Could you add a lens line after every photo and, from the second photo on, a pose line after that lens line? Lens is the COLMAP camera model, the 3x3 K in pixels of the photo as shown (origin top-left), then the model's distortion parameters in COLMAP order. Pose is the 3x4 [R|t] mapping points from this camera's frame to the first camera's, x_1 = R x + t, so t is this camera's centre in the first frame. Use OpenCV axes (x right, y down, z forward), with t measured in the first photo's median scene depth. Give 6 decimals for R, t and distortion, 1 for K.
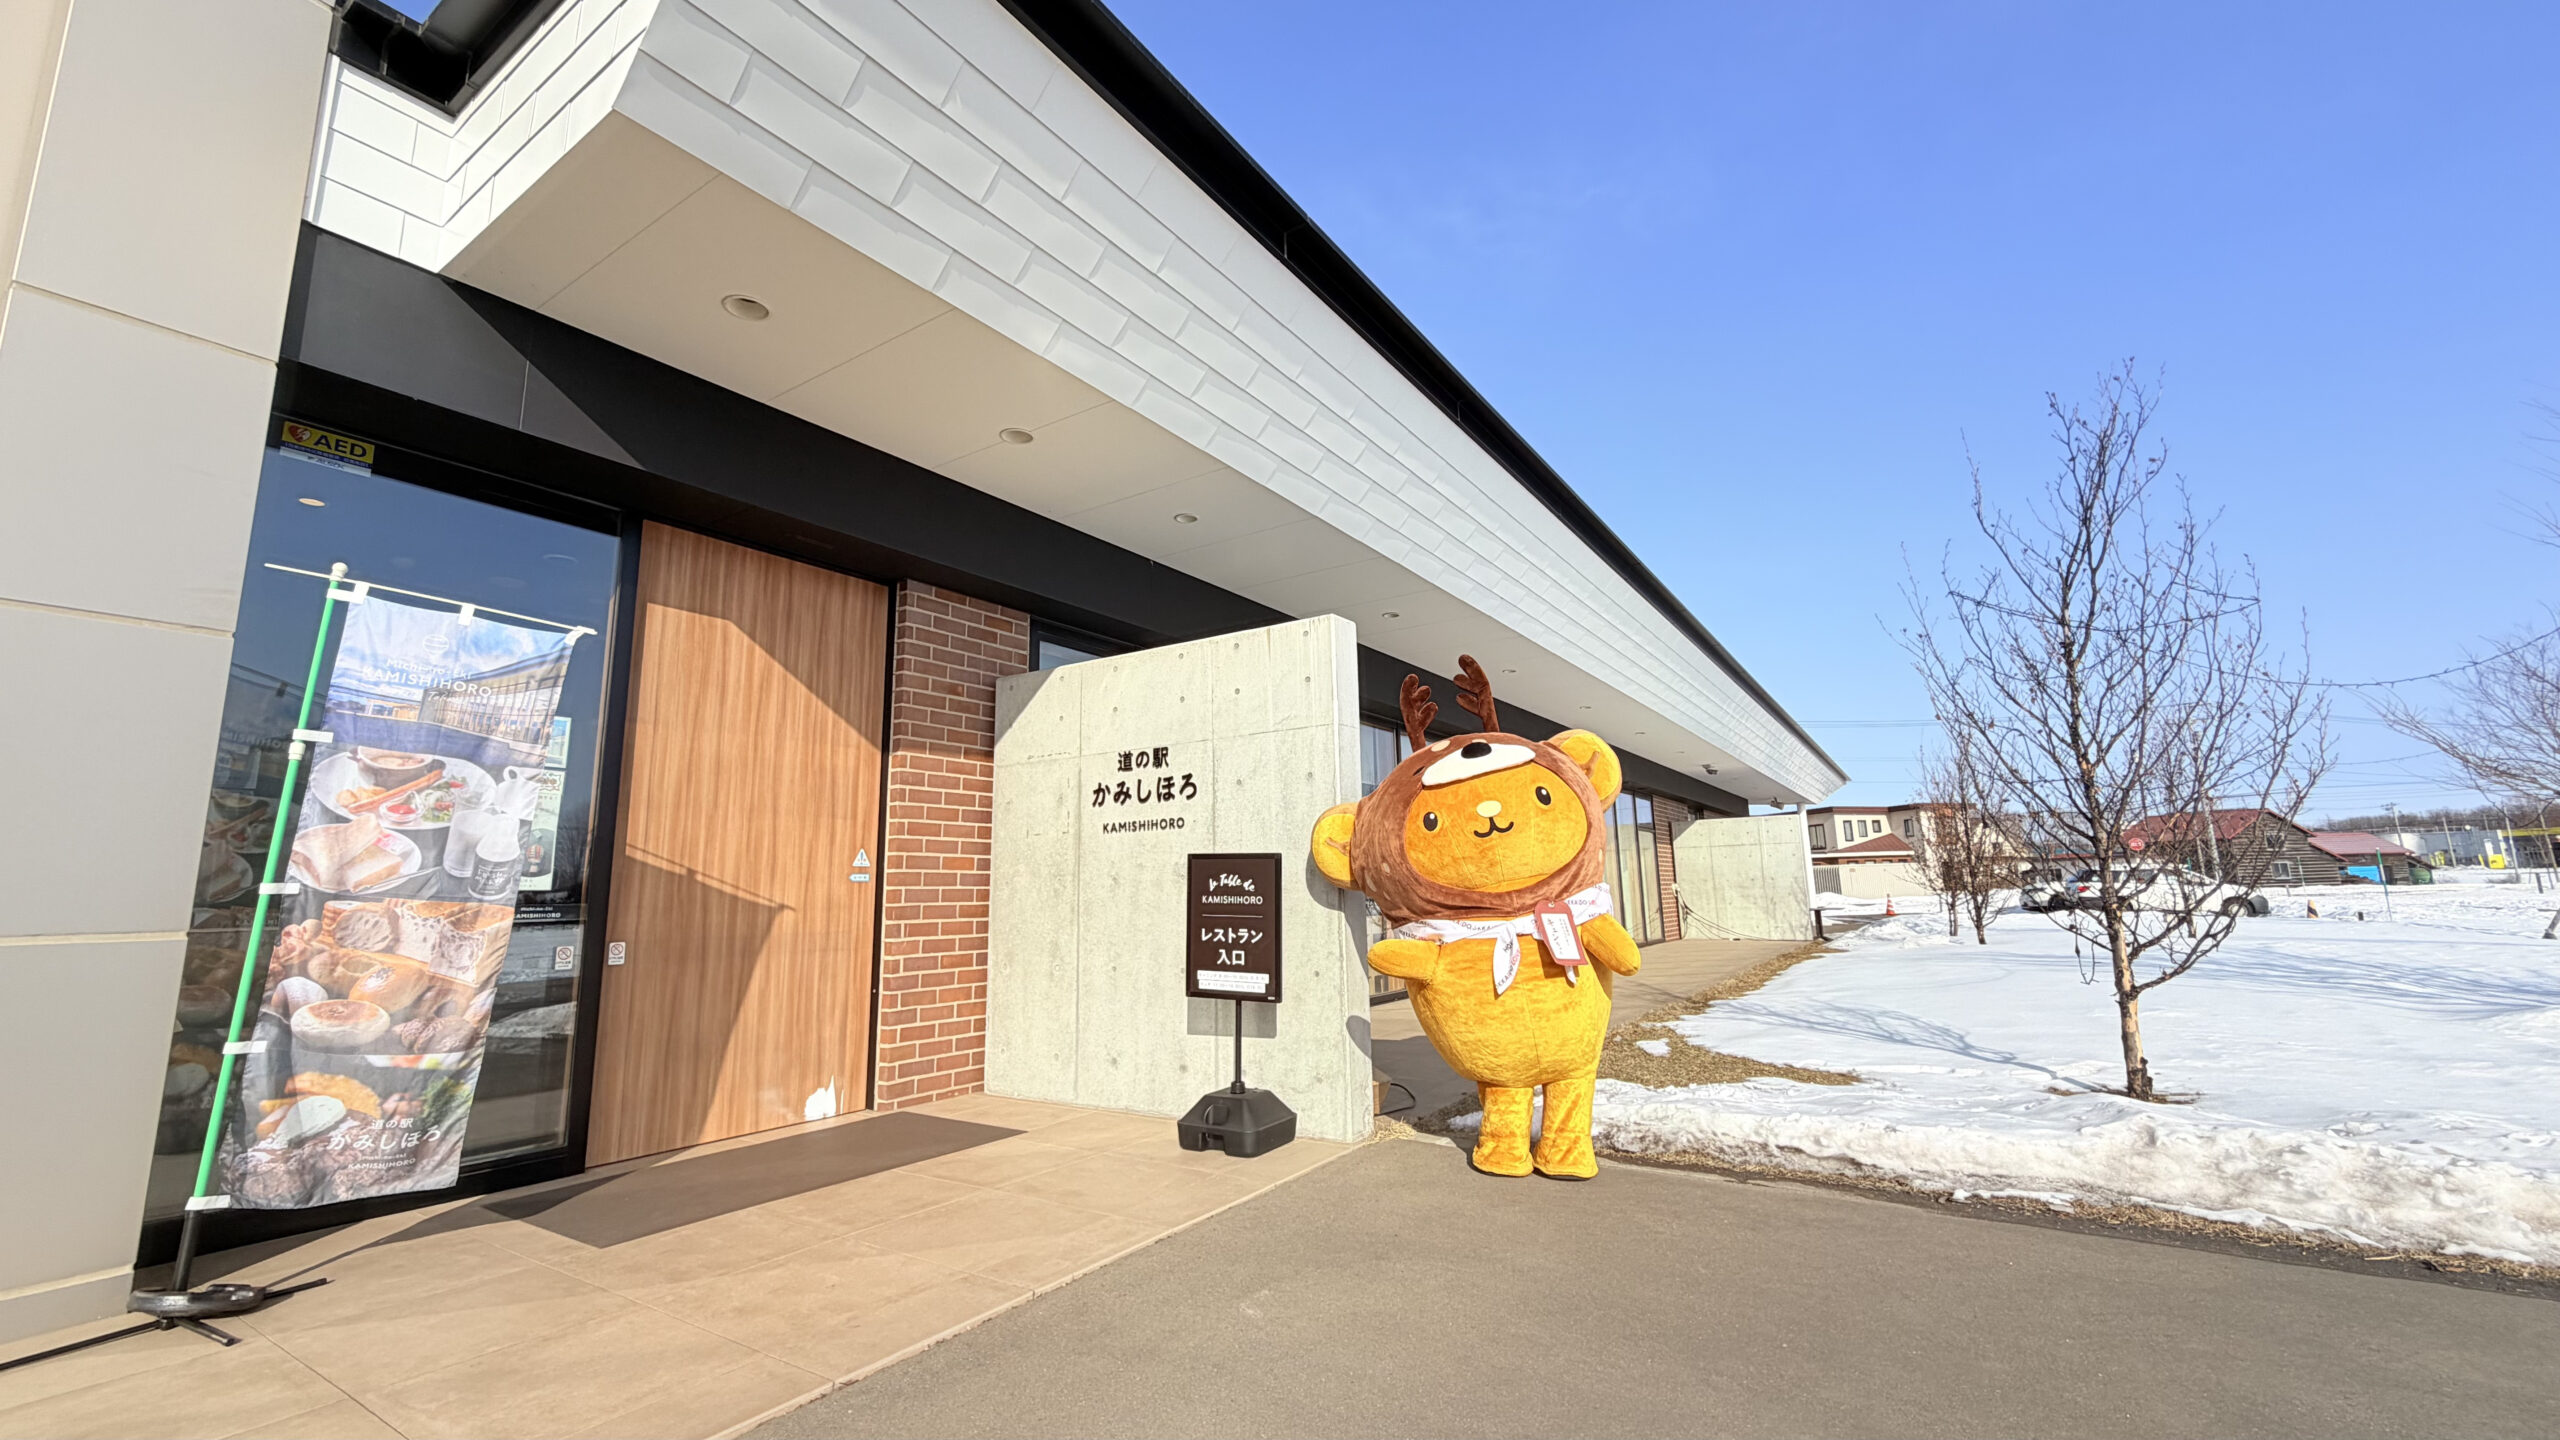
lens RADIAL K [[1002.0, 0, 1280.0], [0, 1002.0, 720.0], [0, 0, 1]] dist [0.000265, 0.000019]
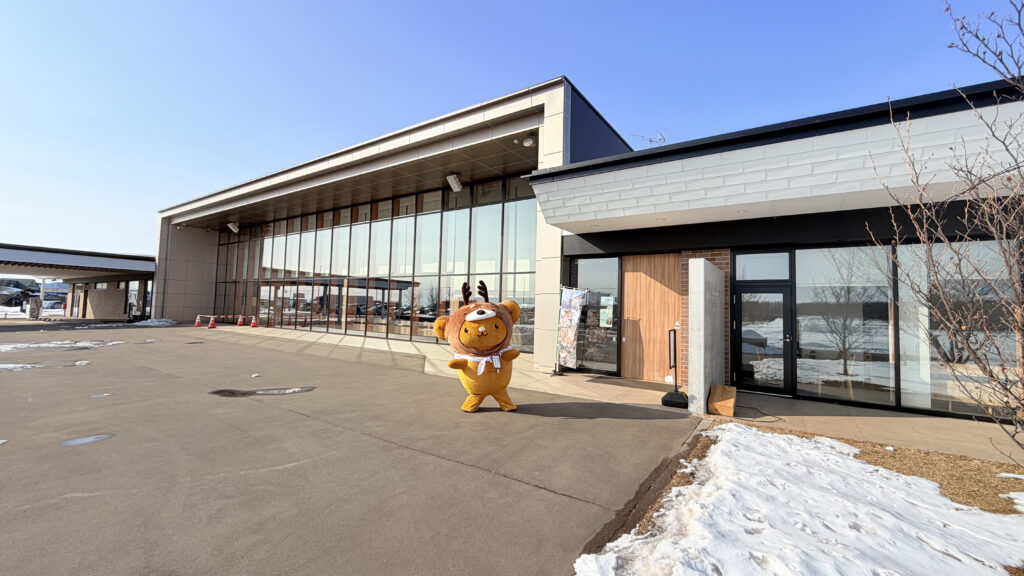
lens RADIAL K [[400.8, 0, 512.0], [0, 400.8, 288.0], [0, 0, 1]] dist [0.000265, 0.000019]
pose [[-0.011792, -0.031410, -0.999437, 1.334468], [0.139061, 0.989742, -0.032746, -0.047266], [0.990214, -0.139369, -0.007303, 0.405511]]
